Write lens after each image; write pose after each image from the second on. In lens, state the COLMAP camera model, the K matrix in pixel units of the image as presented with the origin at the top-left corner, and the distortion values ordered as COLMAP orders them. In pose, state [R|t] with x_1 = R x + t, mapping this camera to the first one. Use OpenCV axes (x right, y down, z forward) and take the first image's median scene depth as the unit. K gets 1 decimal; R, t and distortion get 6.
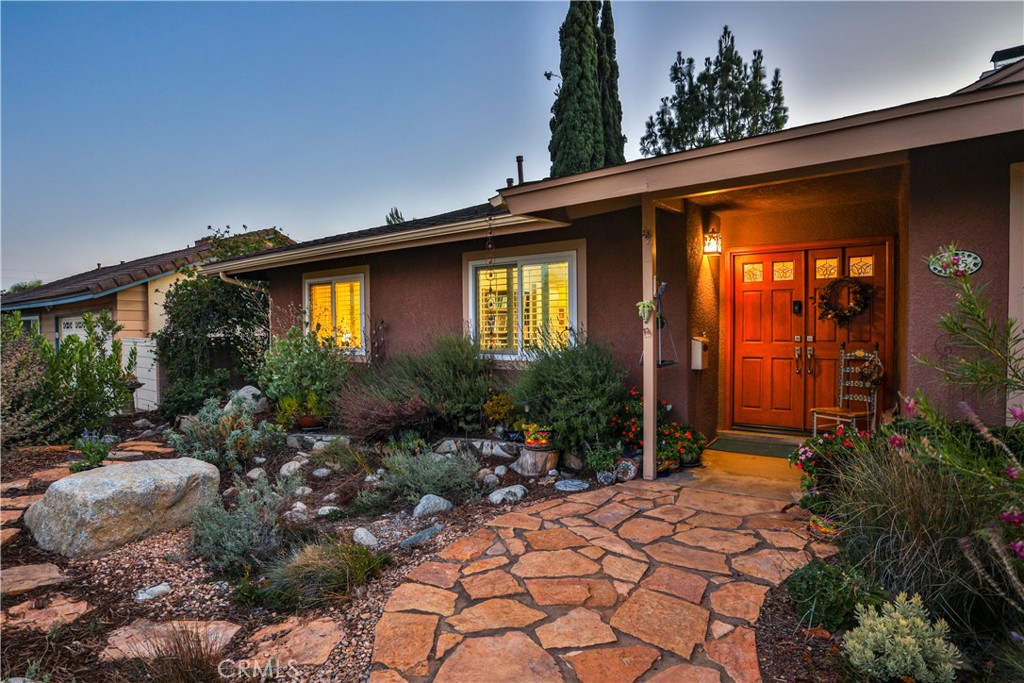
lens RADIAL K [[534.1, 0, 512.0], [0, 534.1, 341.5], [0, 0, 1]] dist [-0.028824, -0.000070]
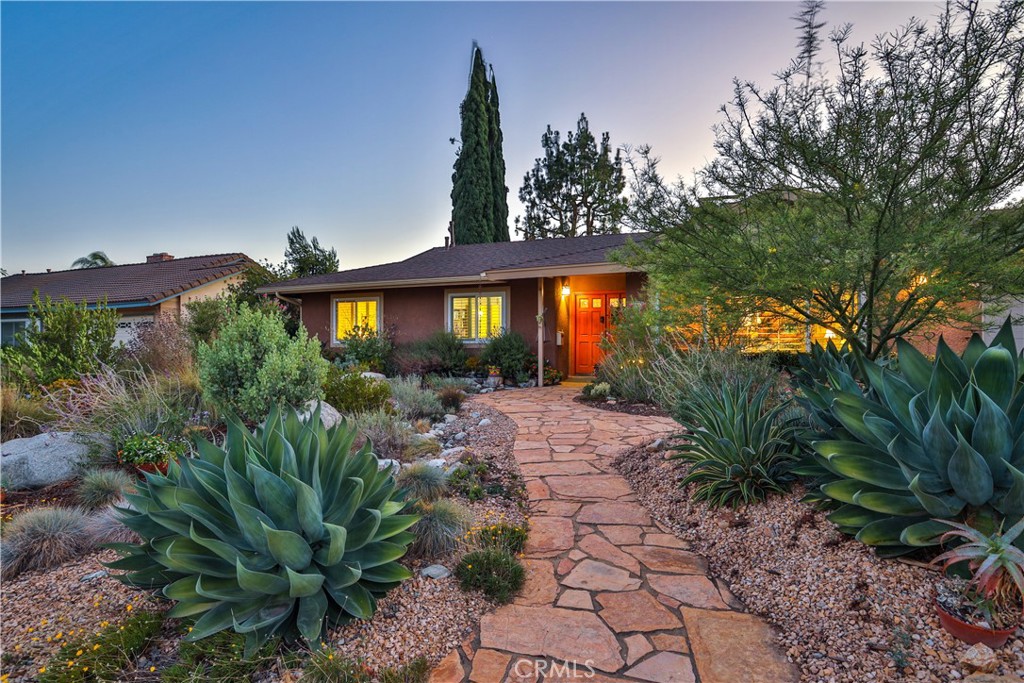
lens RADIAL K [[534.1, 0, 512.0], [0, 534.1, 341.5], [0, 0, 1]] dist [-0.028824, -0.000070]
pose [[0.971331, 0.009533, 0.237542, -0.089716], [-0.002561, 0.999557, -0.029639, 0.023445], [-0.237719, 0.028181, 0.970925, -0.268376]]
